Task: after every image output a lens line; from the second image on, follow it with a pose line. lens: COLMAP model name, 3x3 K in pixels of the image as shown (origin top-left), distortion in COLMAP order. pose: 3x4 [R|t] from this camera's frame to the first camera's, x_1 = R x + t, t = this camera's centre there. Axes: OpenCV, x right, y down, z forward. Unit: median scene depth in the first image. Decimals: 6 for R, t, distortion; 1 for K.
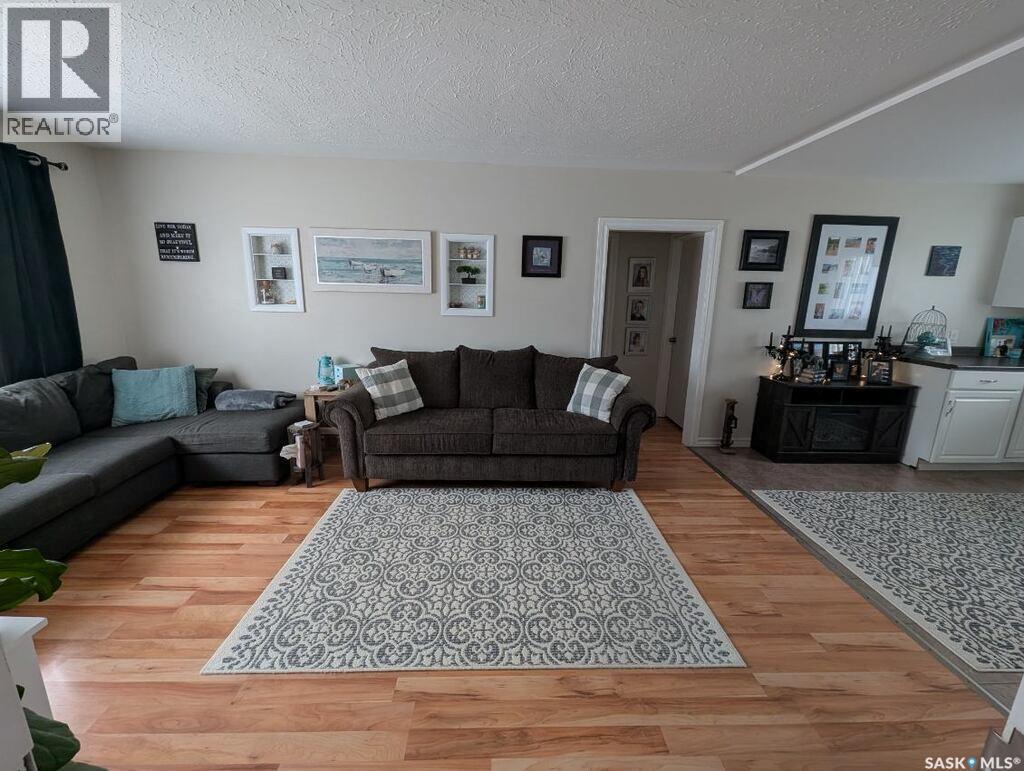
lens RADIAL K [[424.6, 0, 512.0], [0, 424.6, 385.5], [0, 0, 1]] dist [-0.000140, 0.000068]
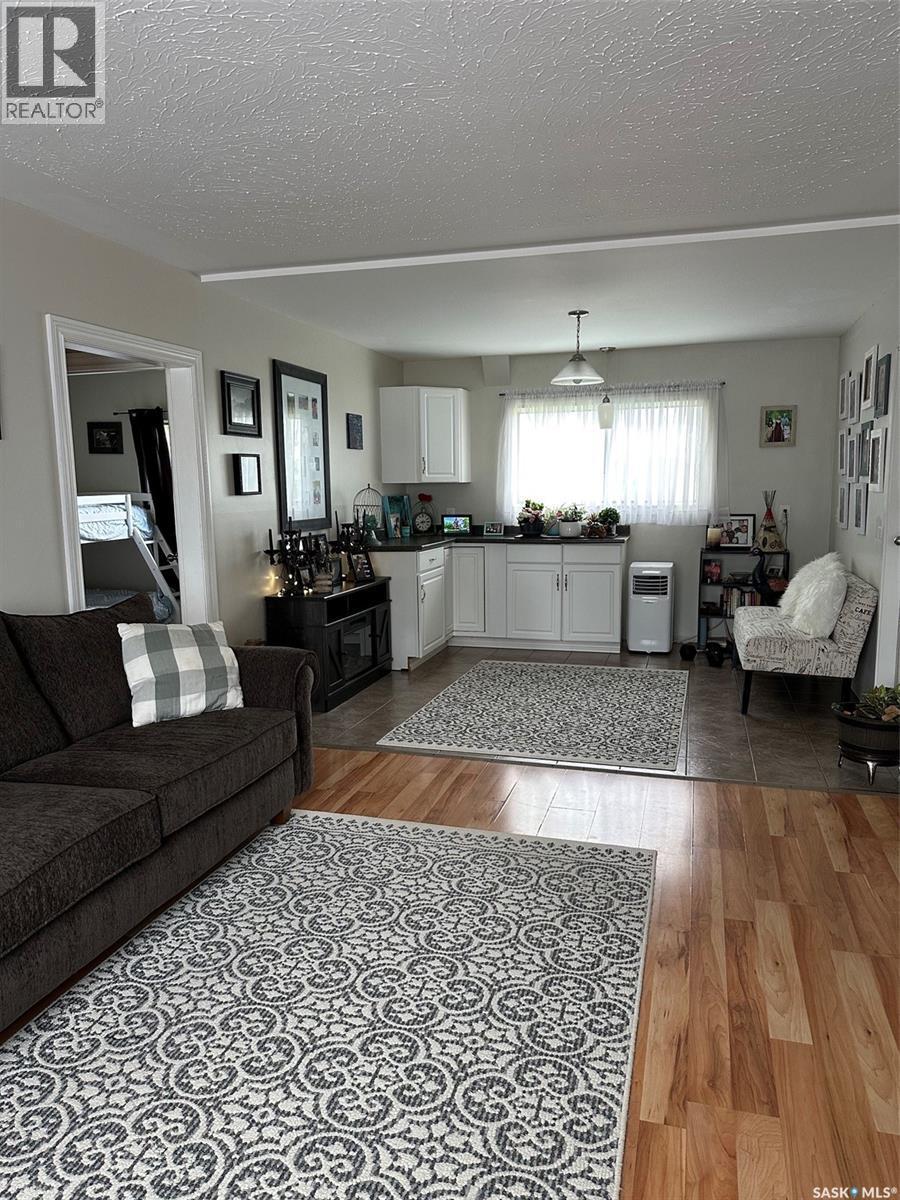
lens RADIAL K [[840.7, 0, 464.9], [0, 840.7, 601.6], [0, 0, 1]] dist [0.105850, -0.152446]
pose [[0.296274, -0.157581, 0.942014, -0.681157], [0.234195, 0.968171, 0.088299, -0.071010], [-0.925945, 0.194454, 0.323749, 0.371785]]
